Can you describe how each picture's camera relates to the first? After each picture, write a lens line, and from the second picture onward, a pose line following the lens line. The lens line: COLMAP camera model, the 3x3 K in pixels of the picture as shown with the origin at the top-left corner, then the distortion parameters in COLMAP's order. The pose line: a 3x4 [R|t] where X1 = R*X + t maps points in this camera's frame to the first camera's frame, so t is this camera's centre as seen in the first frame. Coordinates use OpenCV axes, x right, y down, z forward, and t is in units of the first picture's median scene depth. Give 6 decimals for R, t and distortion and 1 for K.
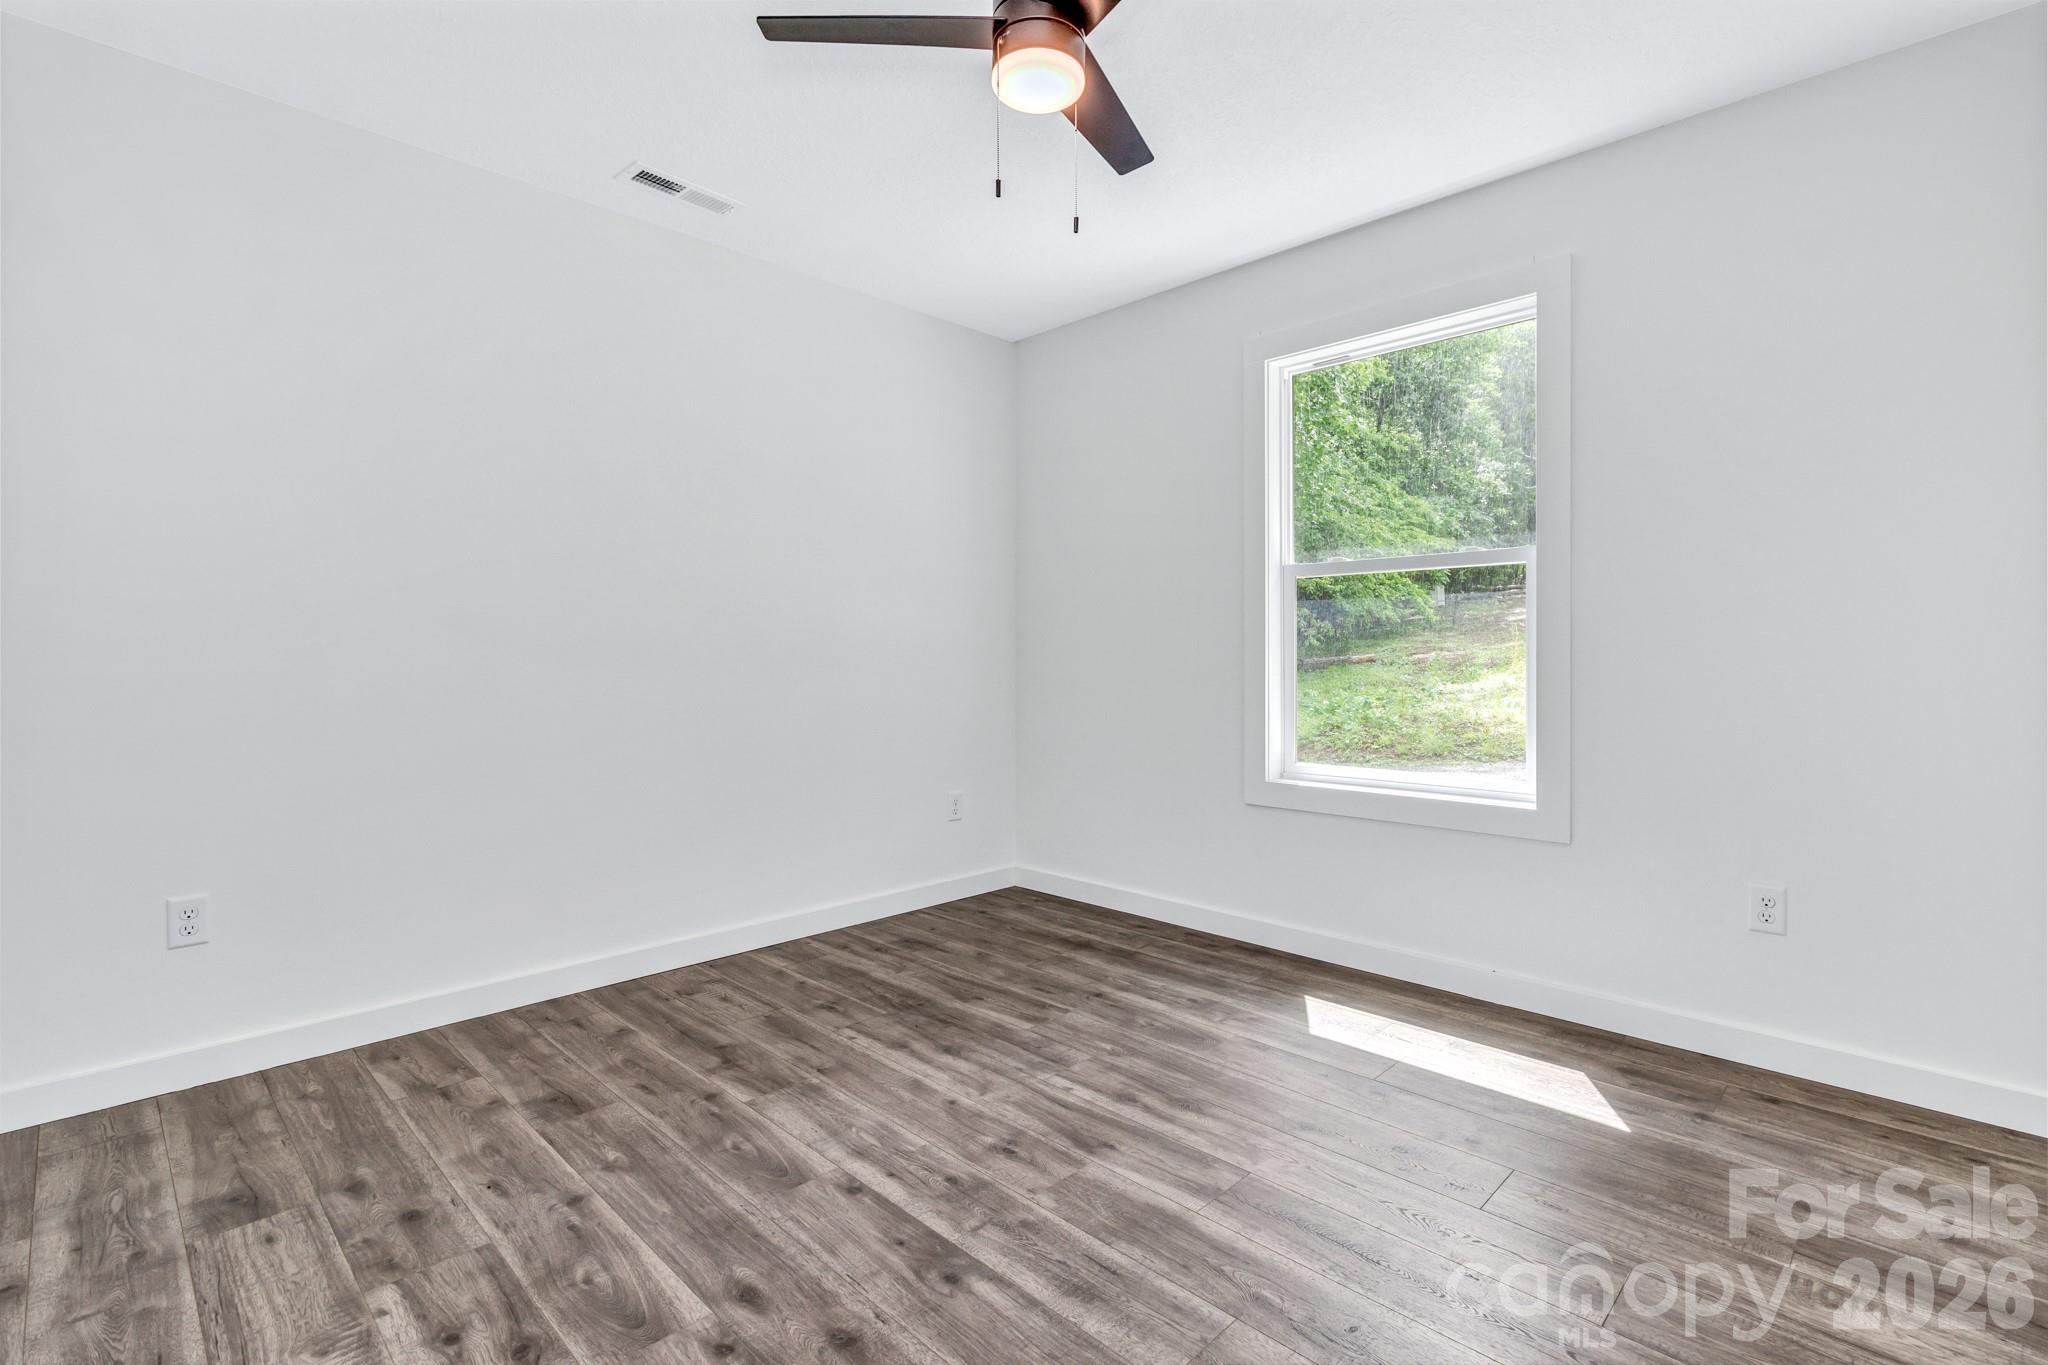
lens RADIAL K [[944.0, 0, 1034.8], [0, 944.0, 663.0], [0, 0, 1]] dist [-0.000287, -0.000235]
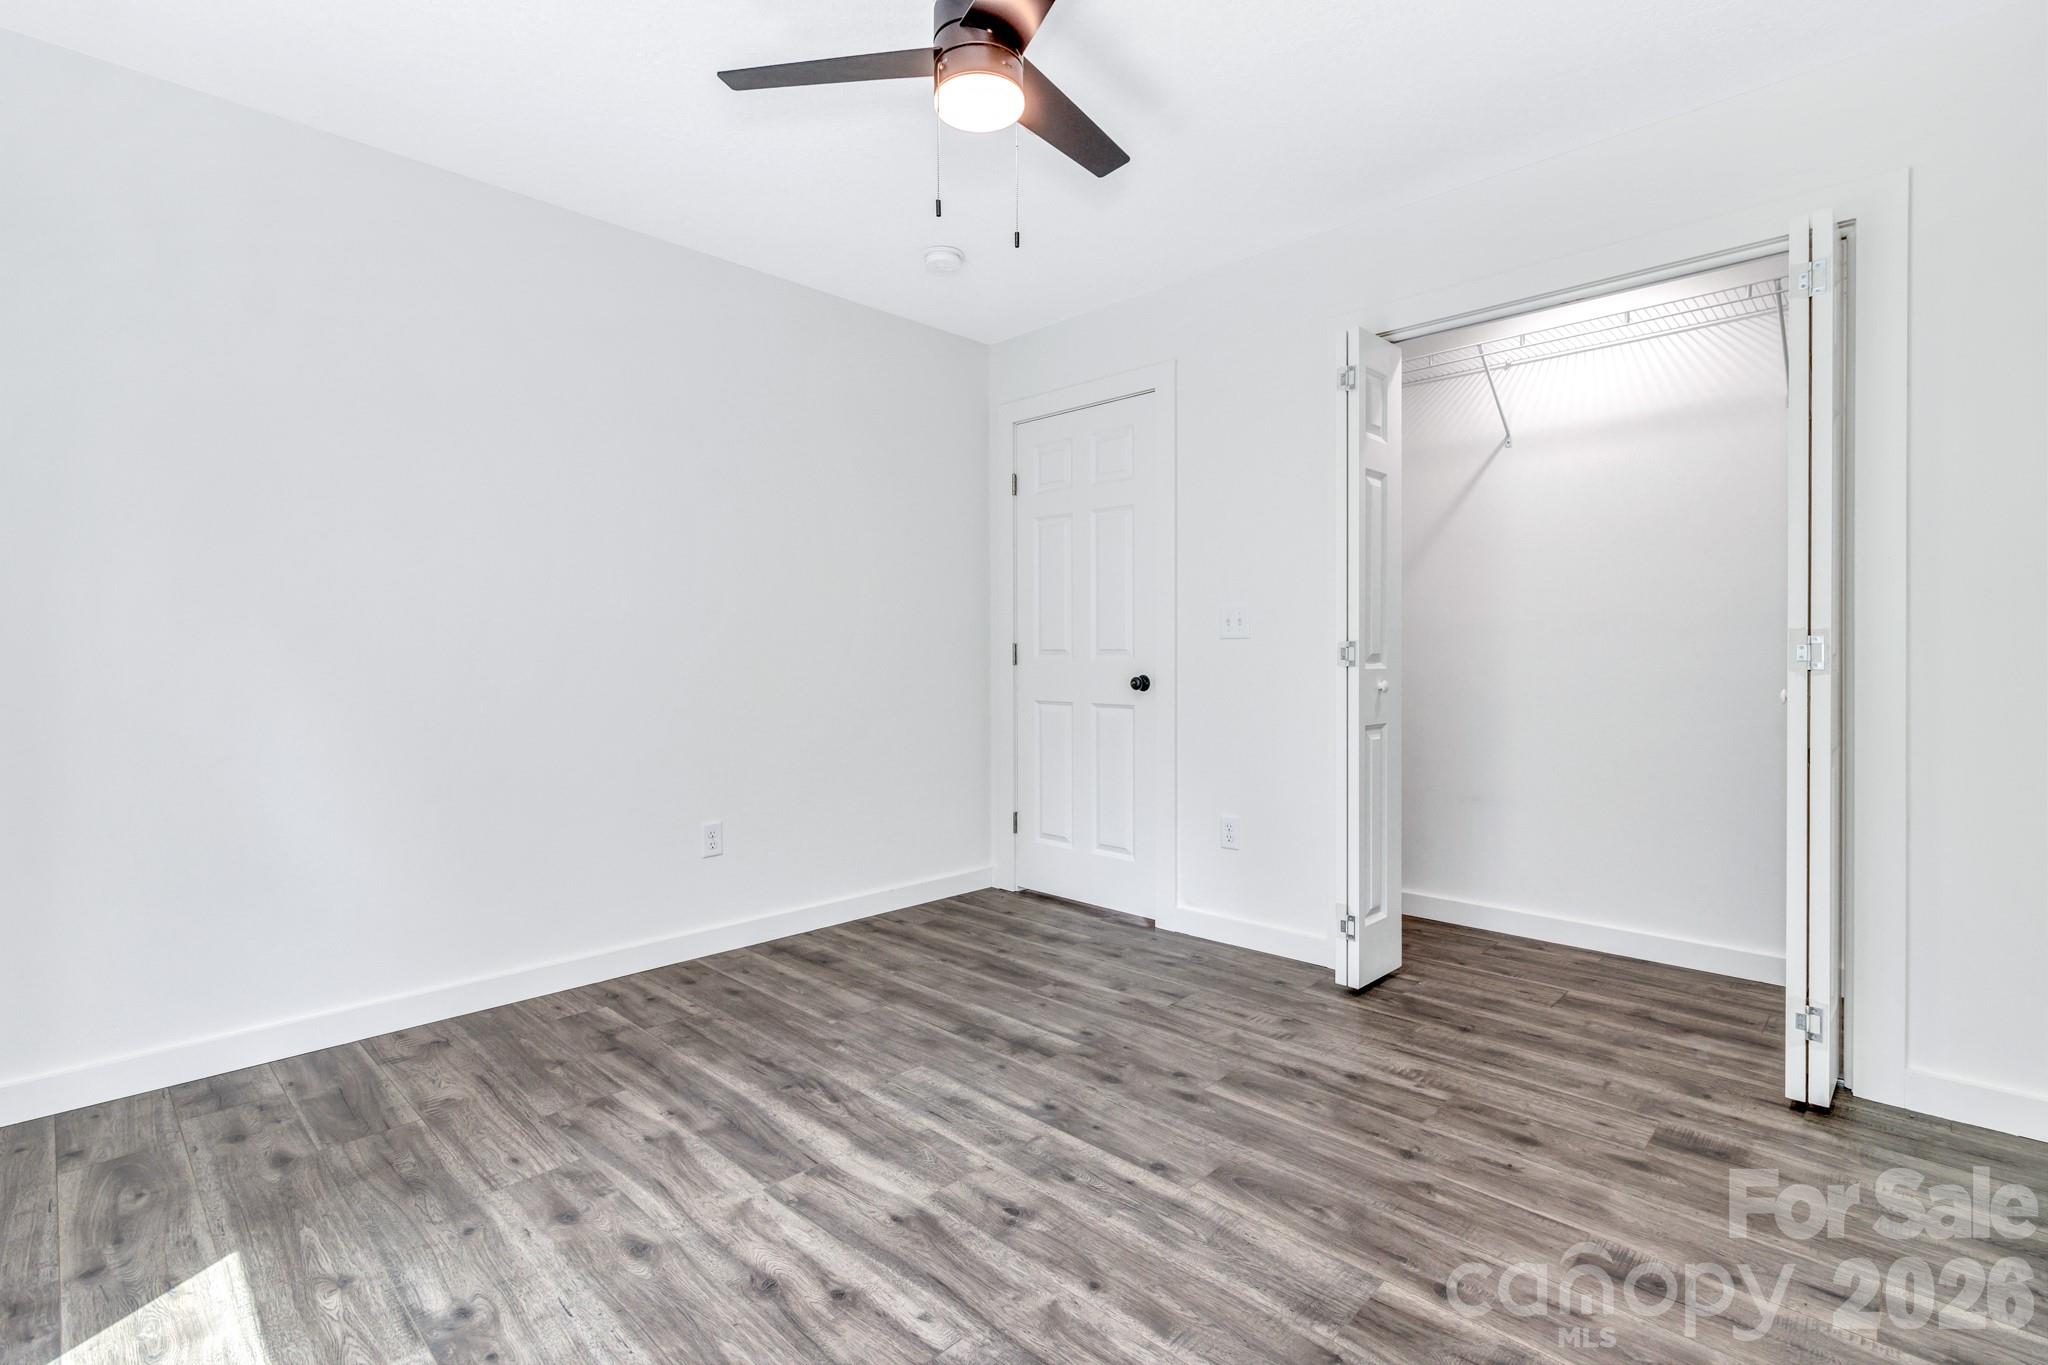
lens RADIAL K [[944.0, 0, 1032.5], [0, 944.0, 670.9], [0, 0, 1]] dist [-0.000287, -0.000235]
pose [[-0.999912, 0.003573, -0.012777, -0.033900], [0.003232, 0.999641, 0.026595, -0.016509], [0.012867, 0.026551, -0.999565, 1.708616]]
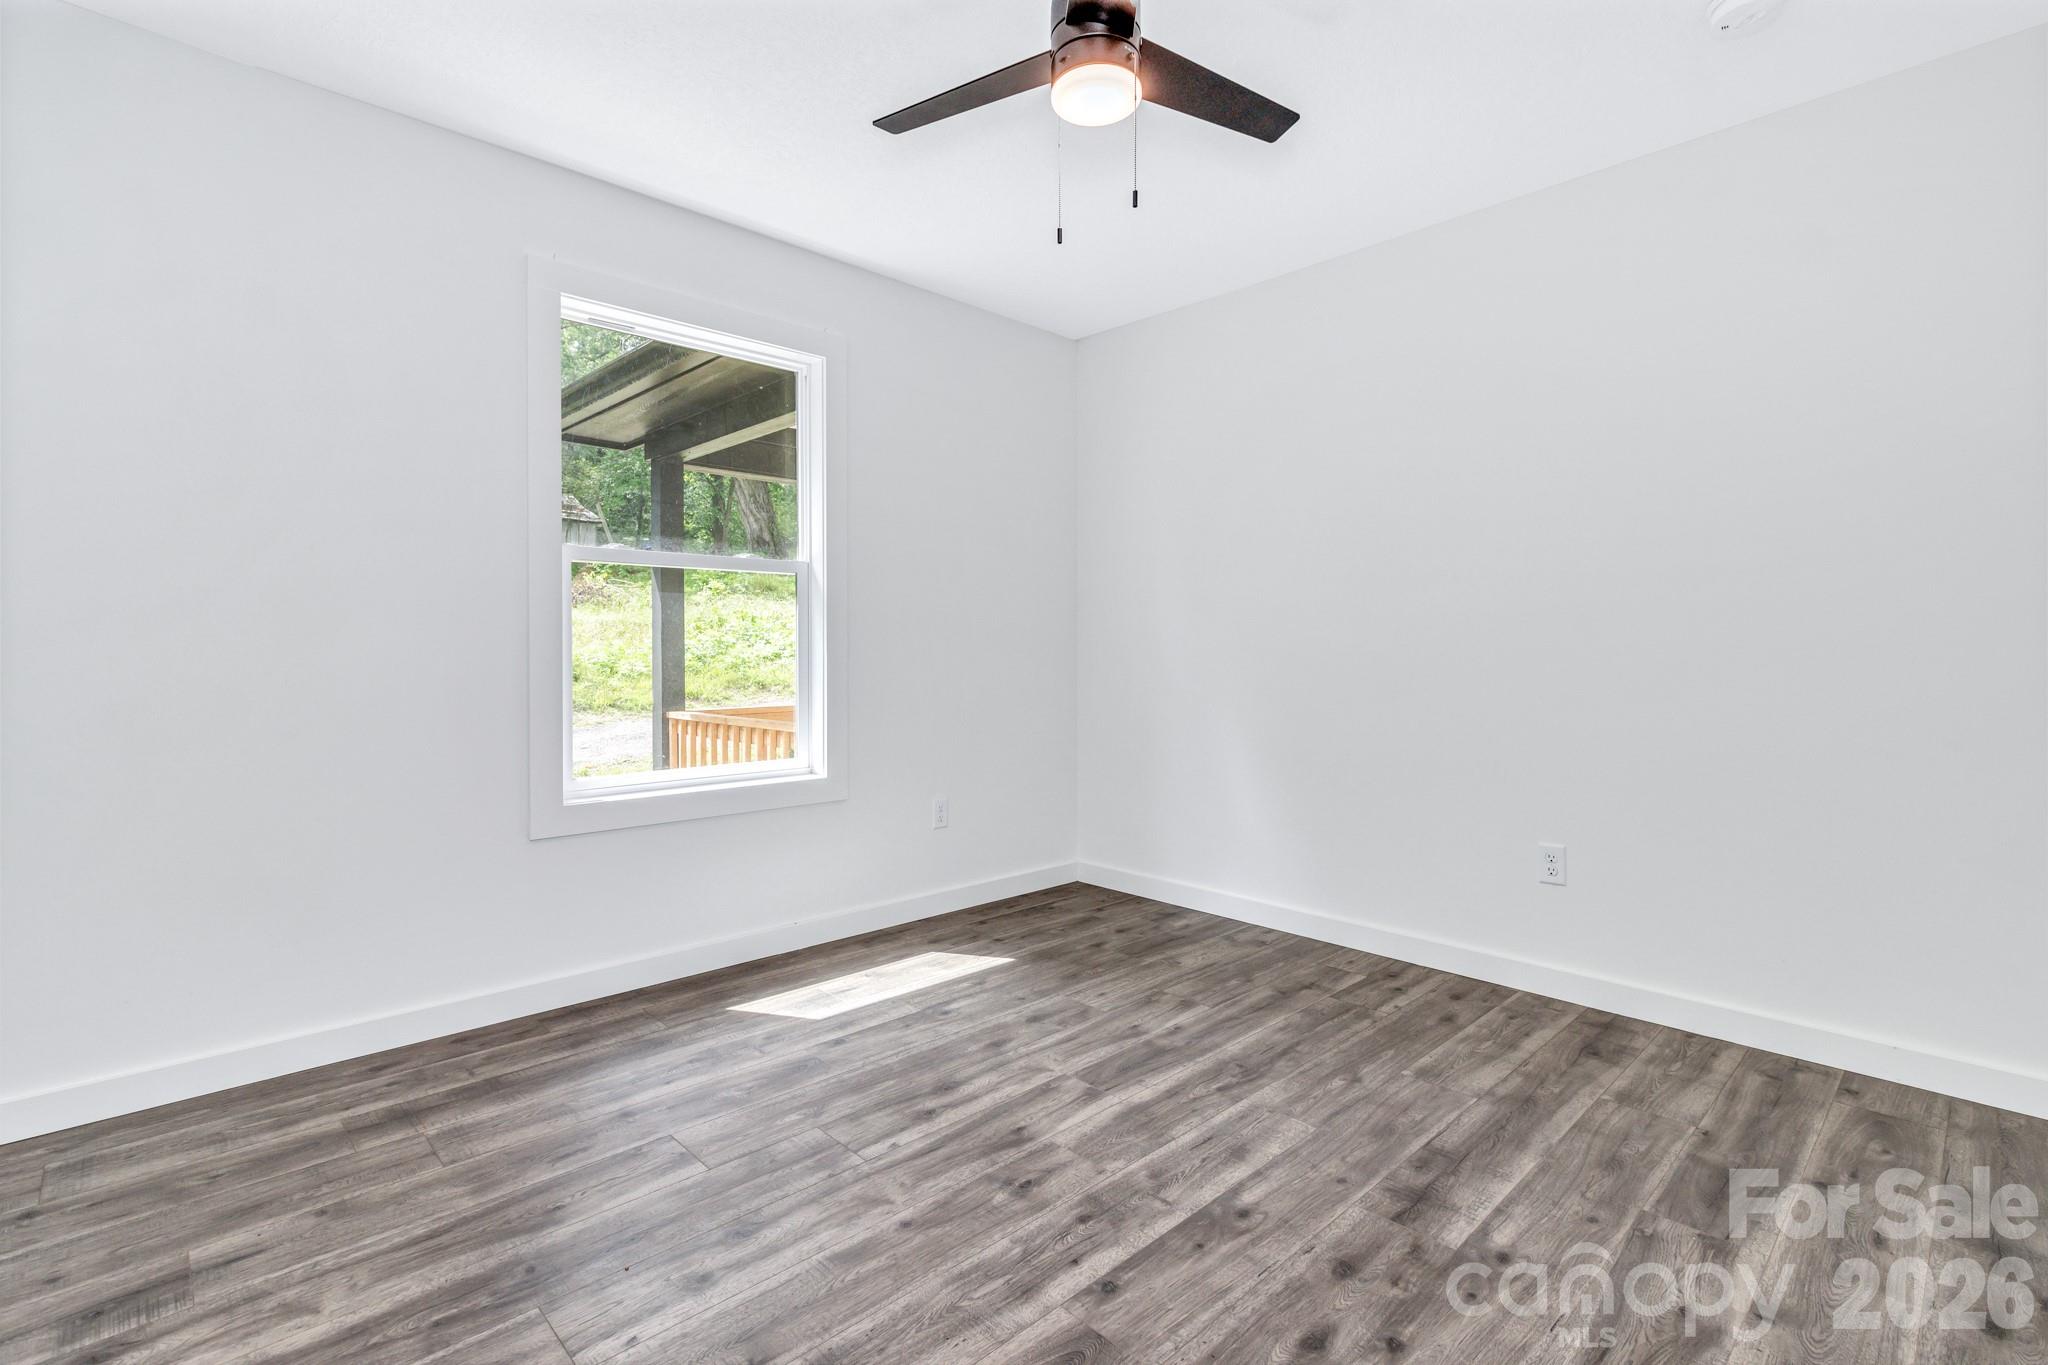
lens RADIAL K [[944.0, 0, 1028.4], [0, 944.0, 667.4], [0, 0, 1]] dist [-0.000287, -0.000235]
pose [[0.029347, -0.016427, 0.999434, -0.863673], [0.008070, 0.999836, 0.016197, -0.007451], [-0.999537, 0.007590, 0.029475, 0.878089]]
